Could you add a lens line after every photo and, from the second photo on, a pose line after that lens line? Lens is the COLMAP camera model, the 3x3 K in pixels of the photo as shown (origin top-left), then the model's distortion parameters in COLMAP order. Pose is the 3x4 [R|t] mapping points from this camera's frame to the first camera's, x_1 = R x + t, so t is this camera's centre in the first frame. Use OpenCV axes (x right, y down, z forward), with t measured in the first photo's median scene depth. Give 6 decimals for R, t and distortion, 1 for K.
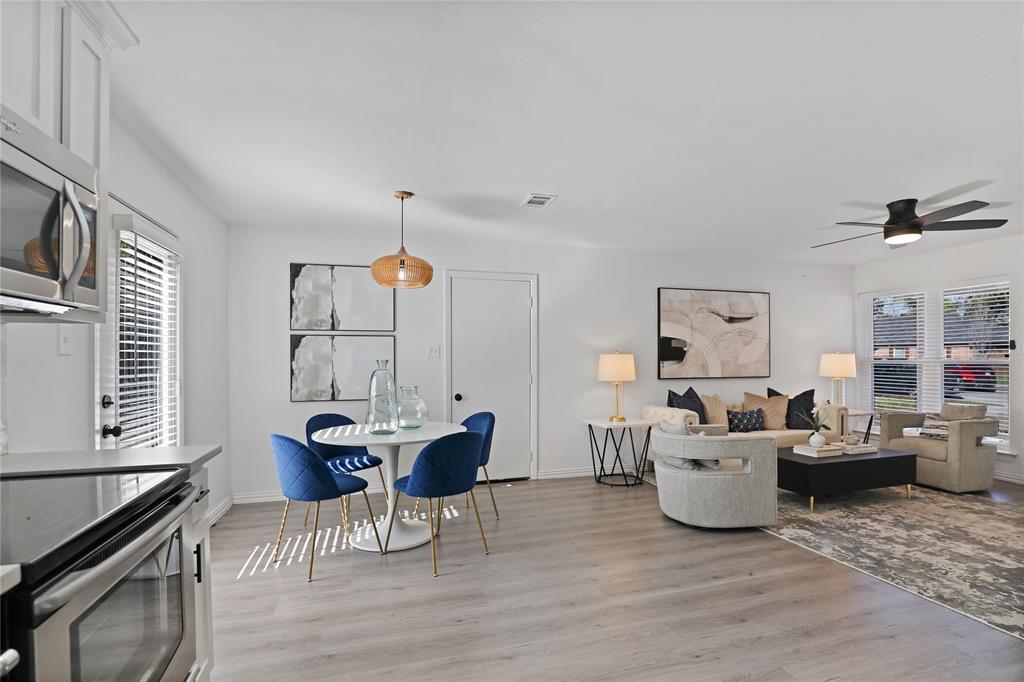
lens RADIAL K [[483.6, 0, 512.6], [0, 483.6, 361.2], [0, 0, 1]] dist [-0.038680, 0.007196]
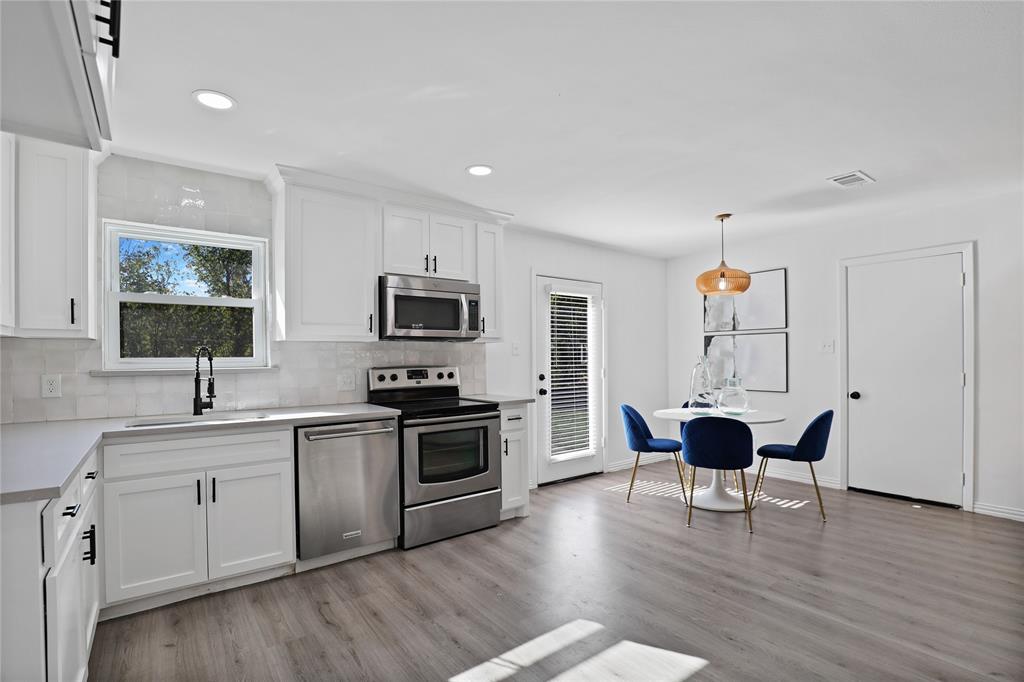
lens RADIAL K [[483.6, 0, 522.8], [0, 483.6, 358.1], [0, 0, 1]] dist [-0.038680, 0.007196]
pose [[0.359993, 0.002110, -0.932953, 0.543590], [0.004872, 0.999980, 0.004141, -0.003673], [0.932942, -0.006036, 0.359976, 0.087211]]
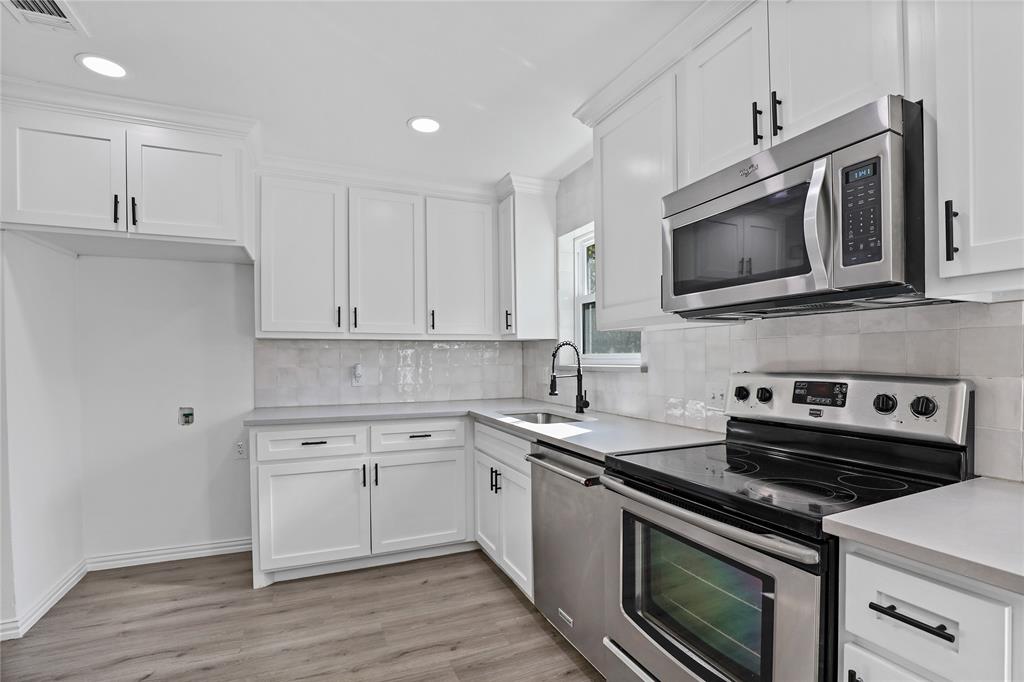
lens RADIAL K [[483.6, 0, 520.1], [0, 483.6, 364.9], [0, 0, 1]] dist [-0.038680, 0.007196]
pose [[-0.991746, 0.014775, -0.127364, -0.063347], [0.012469, 0.999744, 0.018884, -0.002276], [0.127610, 0.017140, -0.991676, 0.535800]]
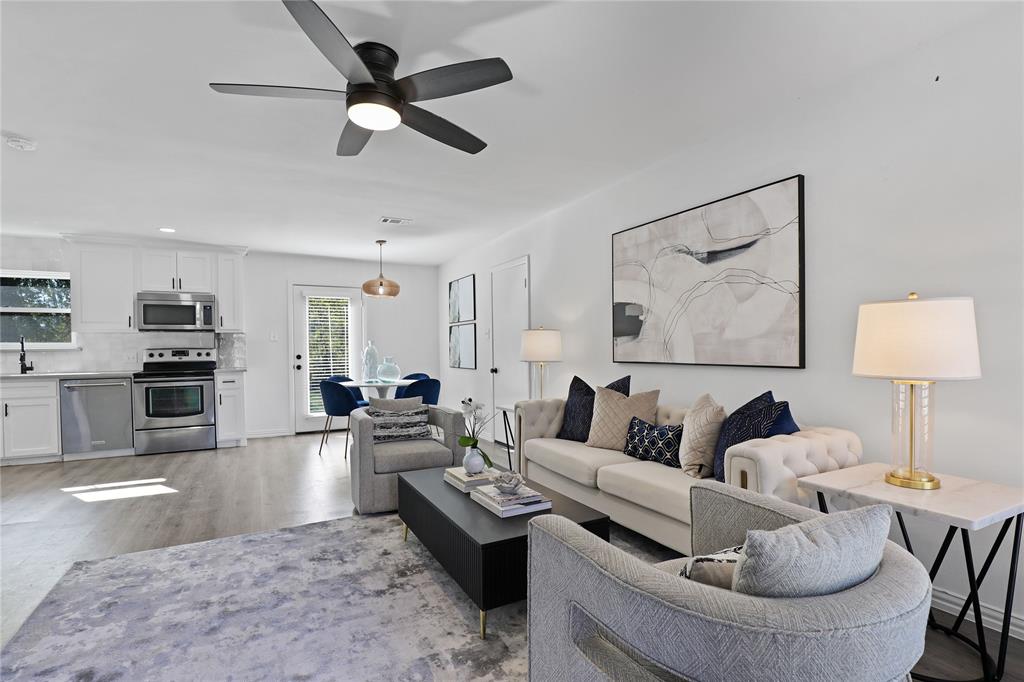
lens RADIAL K [[483.6, 0, 526.3], [0, 483.6, 353.3], [0, 0, 1]] dist [-0.038680, 0.007196]
pose [[0.224244, 0.011477, -0.974466, 1.182590], [0.006501, 0.999891, 0.013273, 0.016270], [0.974511, -0.009311, 0.224144, 0.863731]]
